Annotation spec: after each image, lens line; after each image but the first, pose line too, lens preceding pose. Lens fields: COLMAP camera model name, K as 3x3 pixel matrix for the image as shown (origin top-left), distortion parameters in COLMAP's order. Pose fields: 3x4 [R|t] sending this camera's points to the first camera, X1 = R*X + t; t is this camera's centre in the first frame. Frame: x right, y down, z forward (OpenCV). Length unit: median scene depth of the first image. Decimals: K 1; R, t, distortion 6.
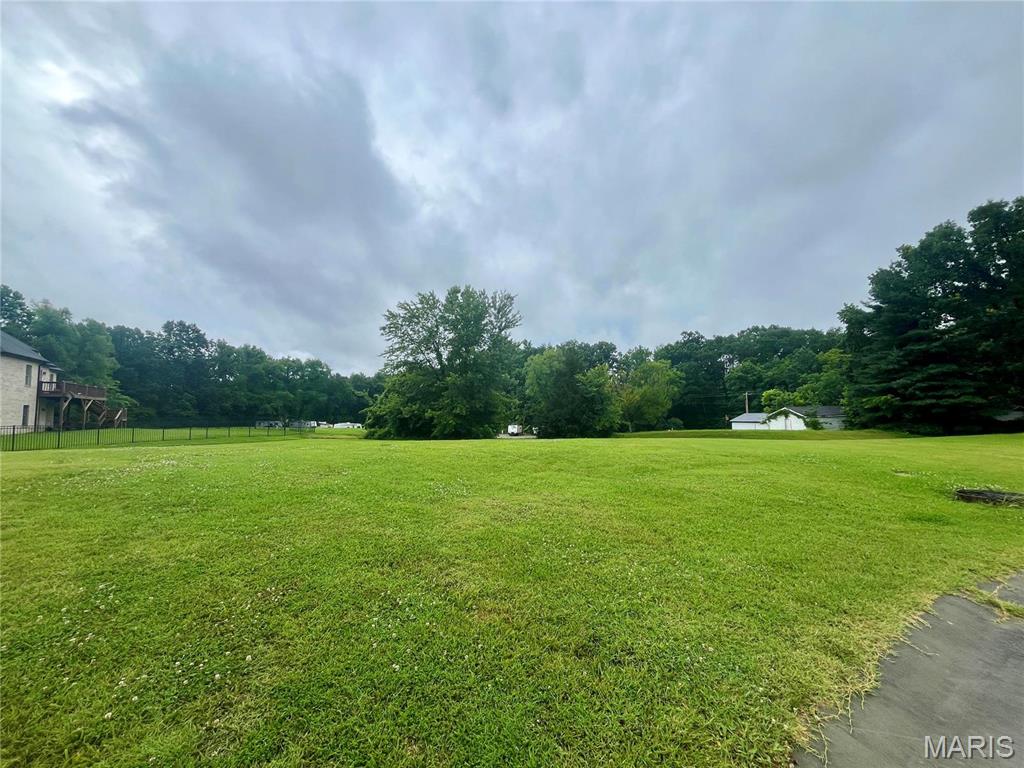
lens RADIAL K [[412.3, 0, 508.8], [0, 412.3, 386.7], [0, 0, 1]] dist [-0.002893, -0.000088]
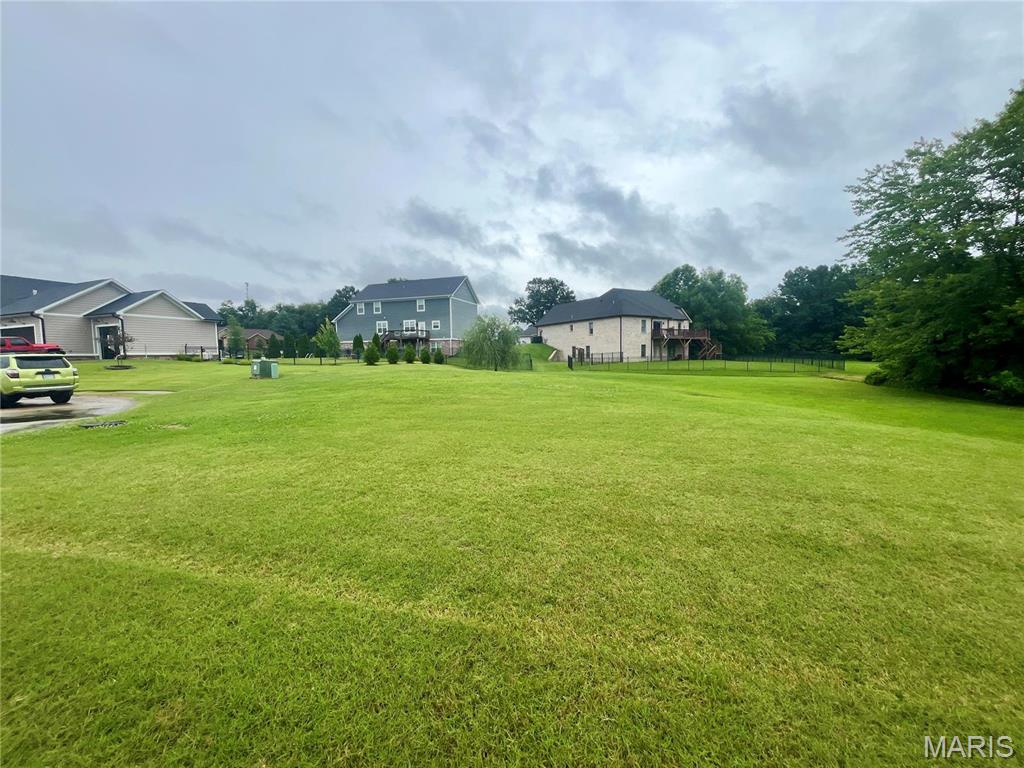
lens RADIAL K [[412.3, 0, 514.4], [0, 412.3, 384.0], [0, 0, 1]] dist [-0.002893, -0.000088]
pose [[0.015949, 0.084258, -0.996316, 0.350160], [0.078427, 0.993268, 0.085256, 0.015975], [0.996792, -0.079497, 0.009233, 0.342413]]
